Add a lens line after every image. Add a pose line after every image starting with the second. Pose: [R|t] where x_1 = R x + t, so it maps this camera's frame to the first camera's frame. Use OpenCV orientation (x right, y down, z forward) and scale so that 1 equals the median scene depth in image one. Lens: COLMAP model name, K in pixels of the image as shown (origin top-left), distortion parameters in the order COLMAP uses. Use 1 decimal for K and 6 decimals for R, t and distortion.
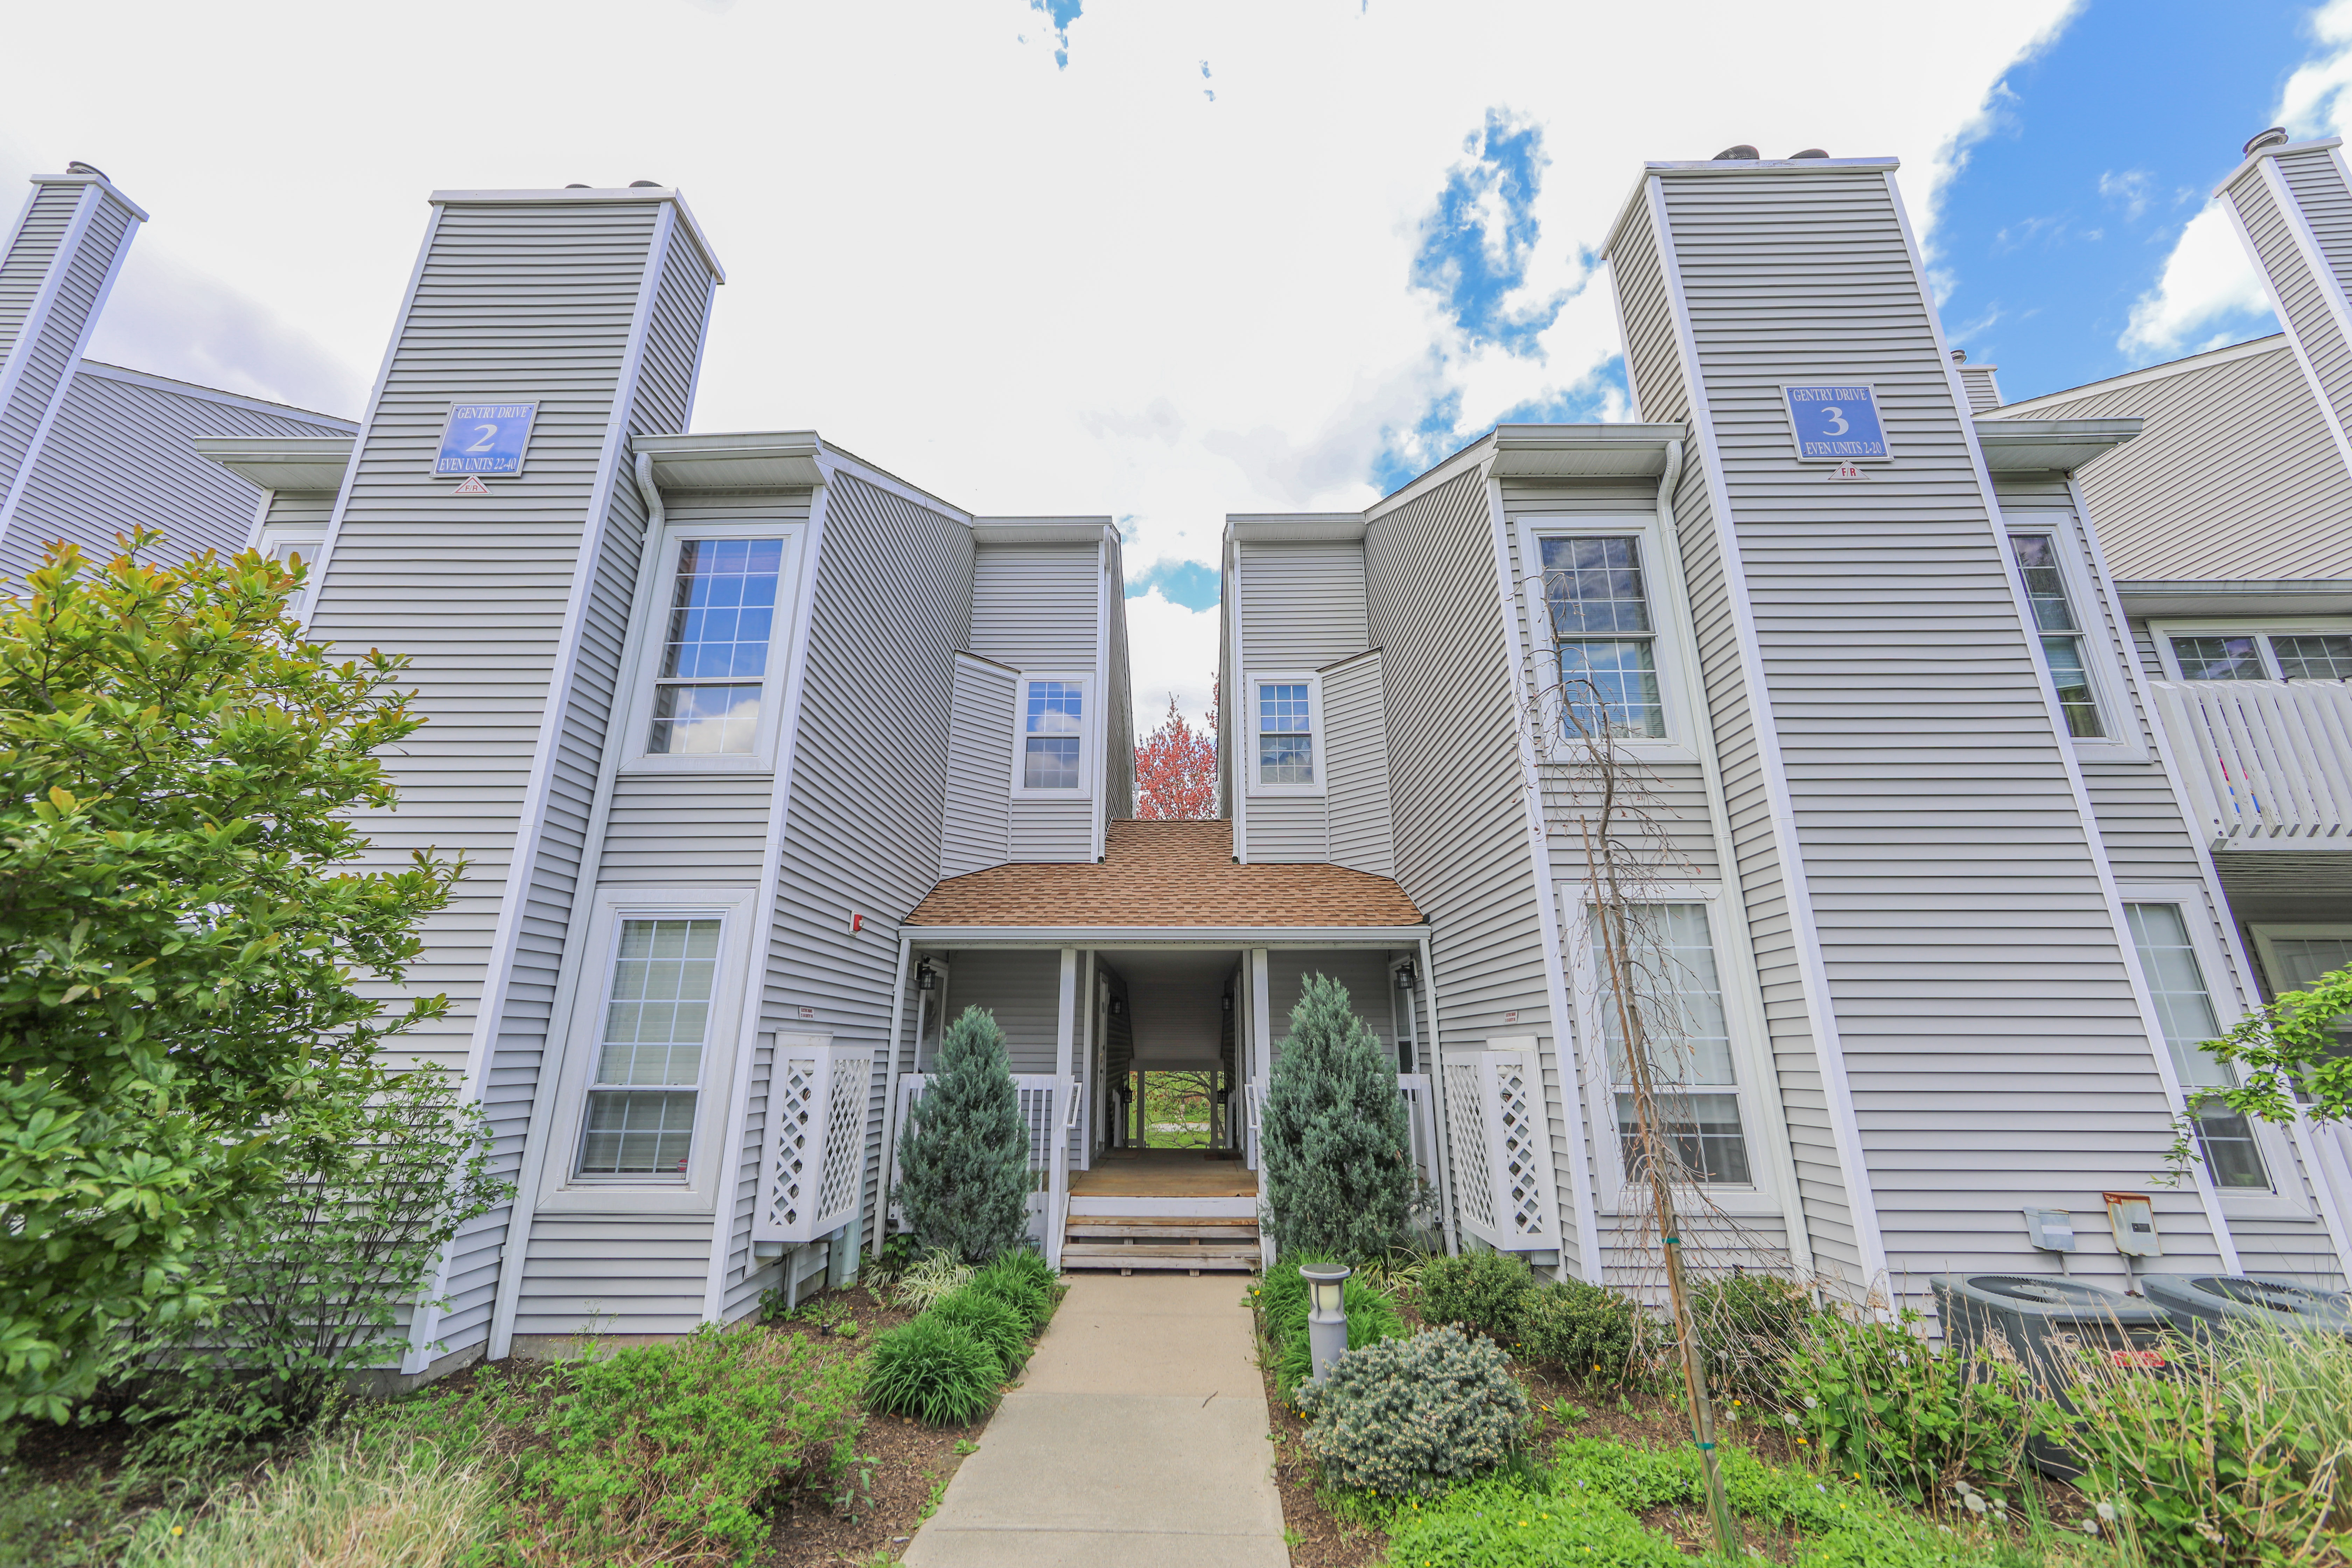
lens RADIAL K [[912.9, 0, 1165.8], [0, 912.9, 772.4], [0, 0, 1]] dist [0.001302, -0.000108]
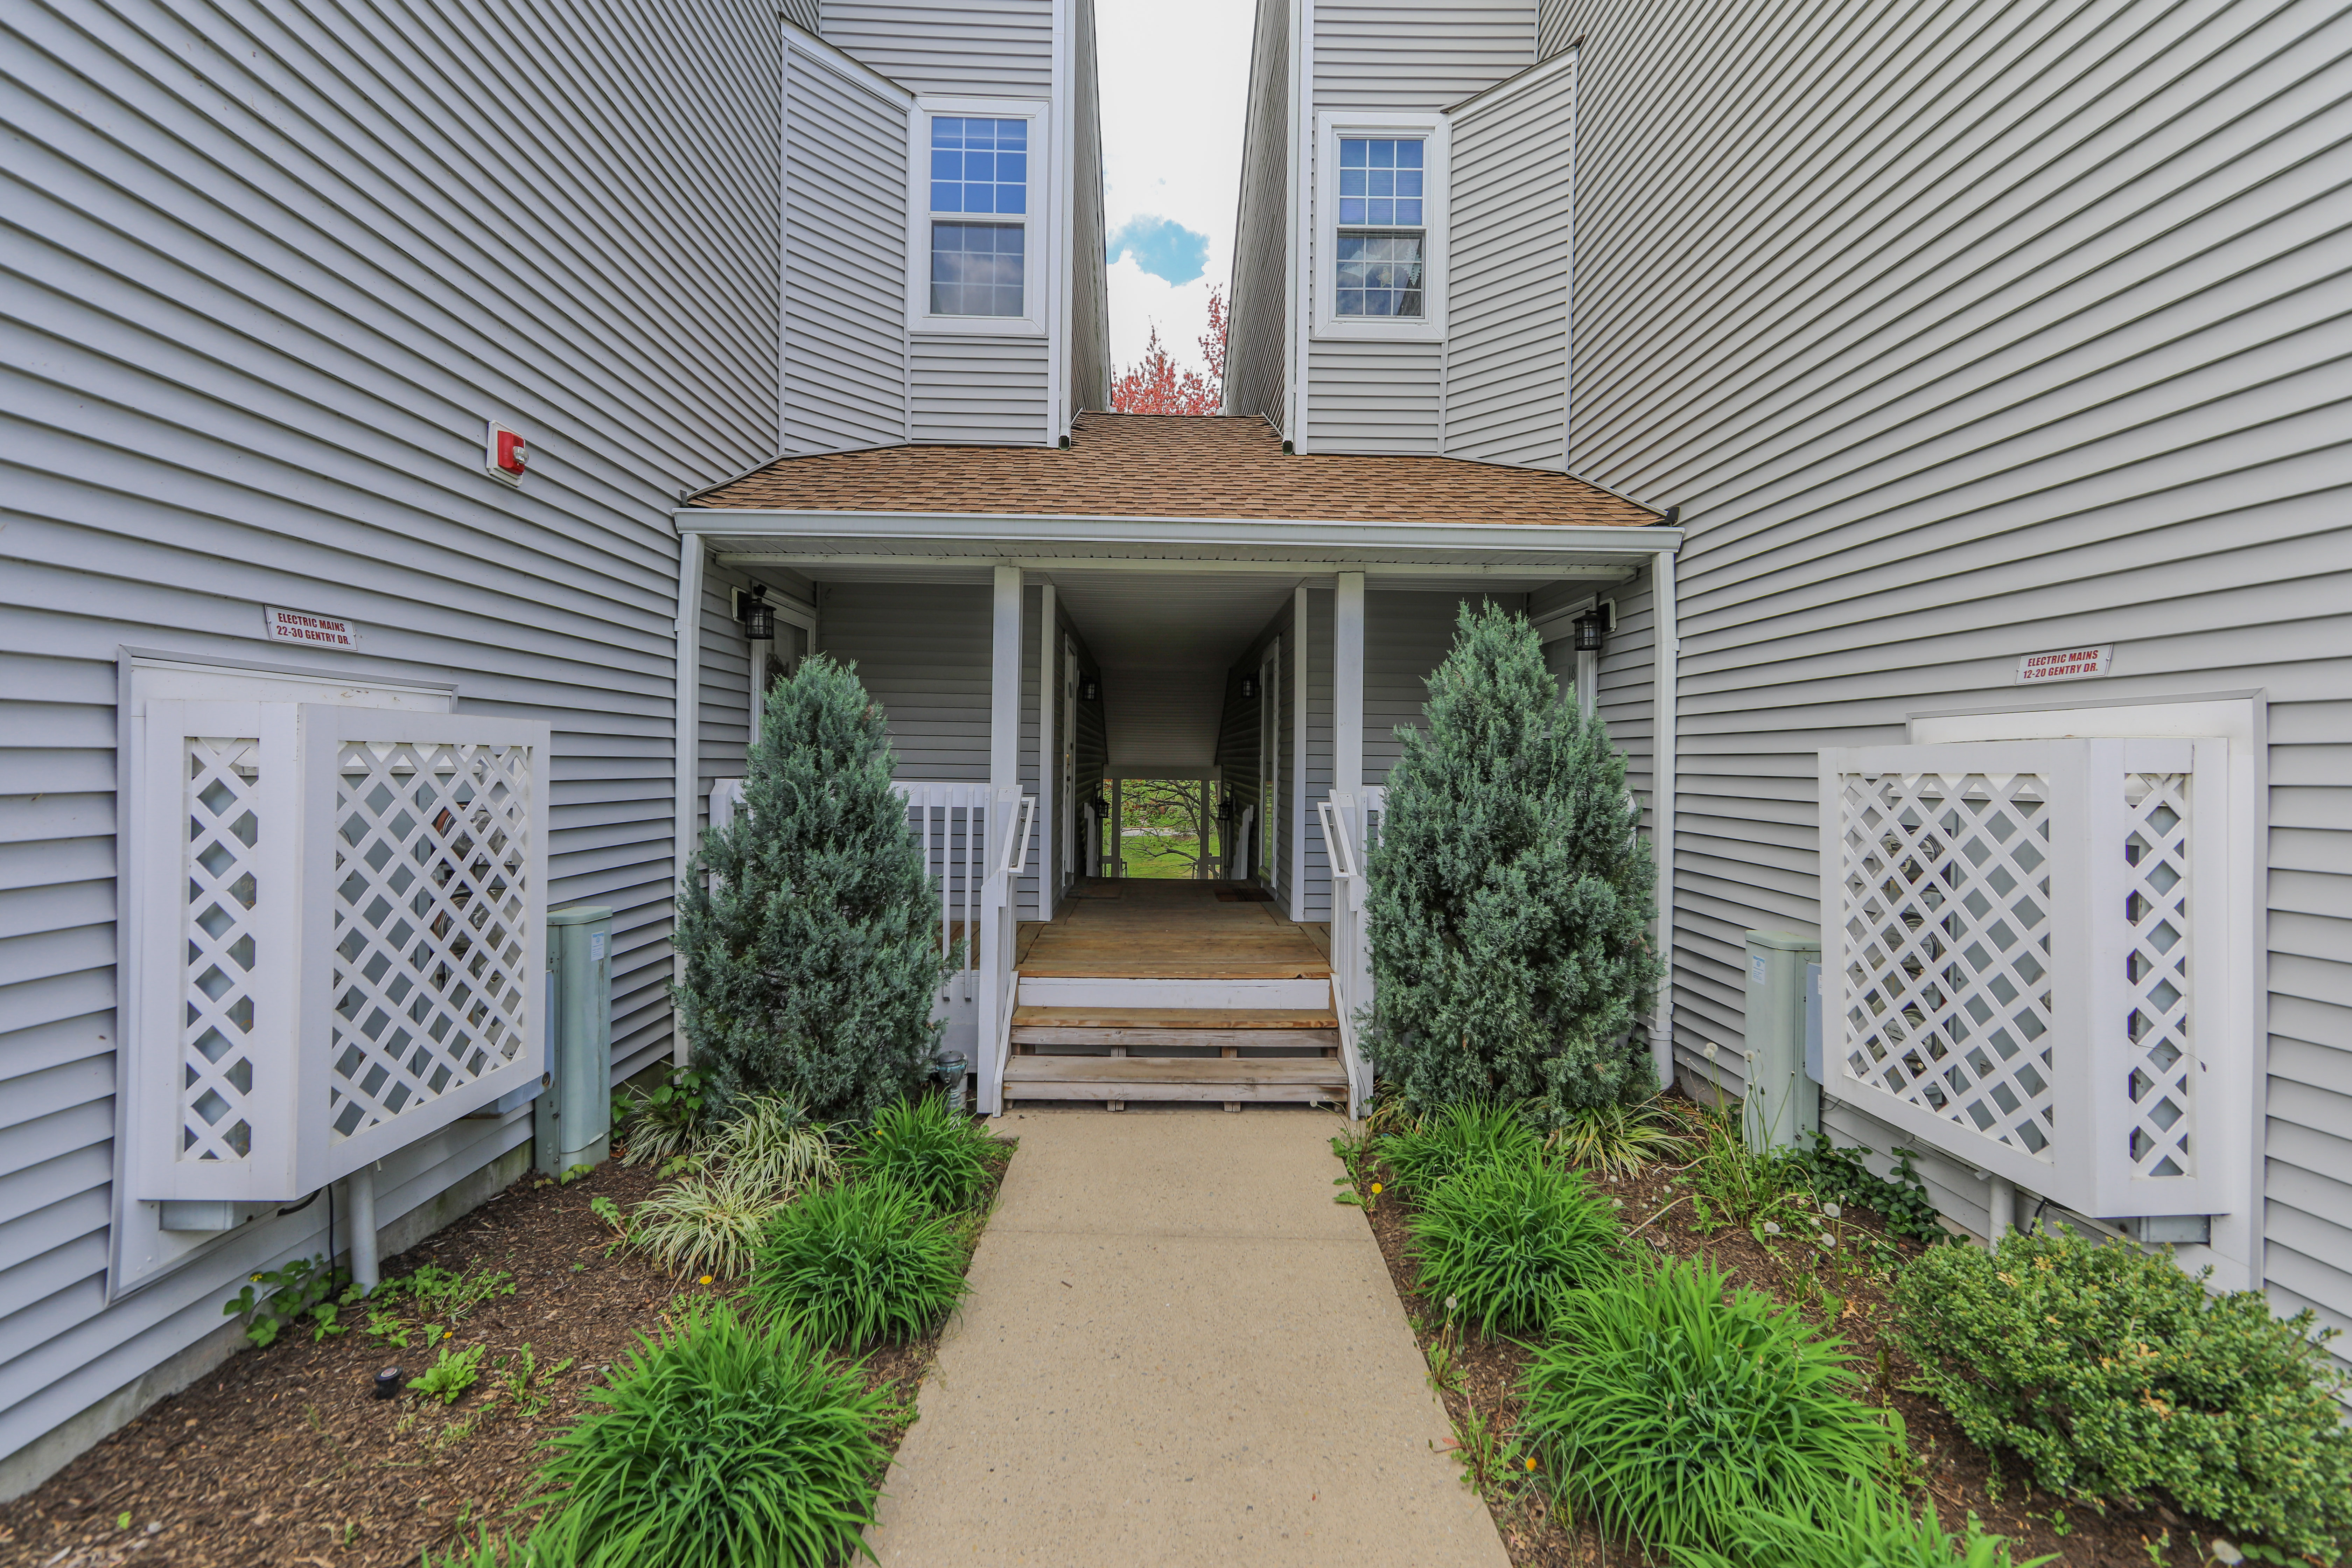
lens RADIAL K [[912.9, 0, 1172.6], [0, 912.9, 769.3], [0, 0, 1]] dist [0.001302, -0.000108]
pose [[0.998762, 0.011041, 0.048496, -0.036644], [-0.025117, 0.953554, 0.300172, 0.161946], [-0.042929, -0.301019, 0.952651, 0.494802]]
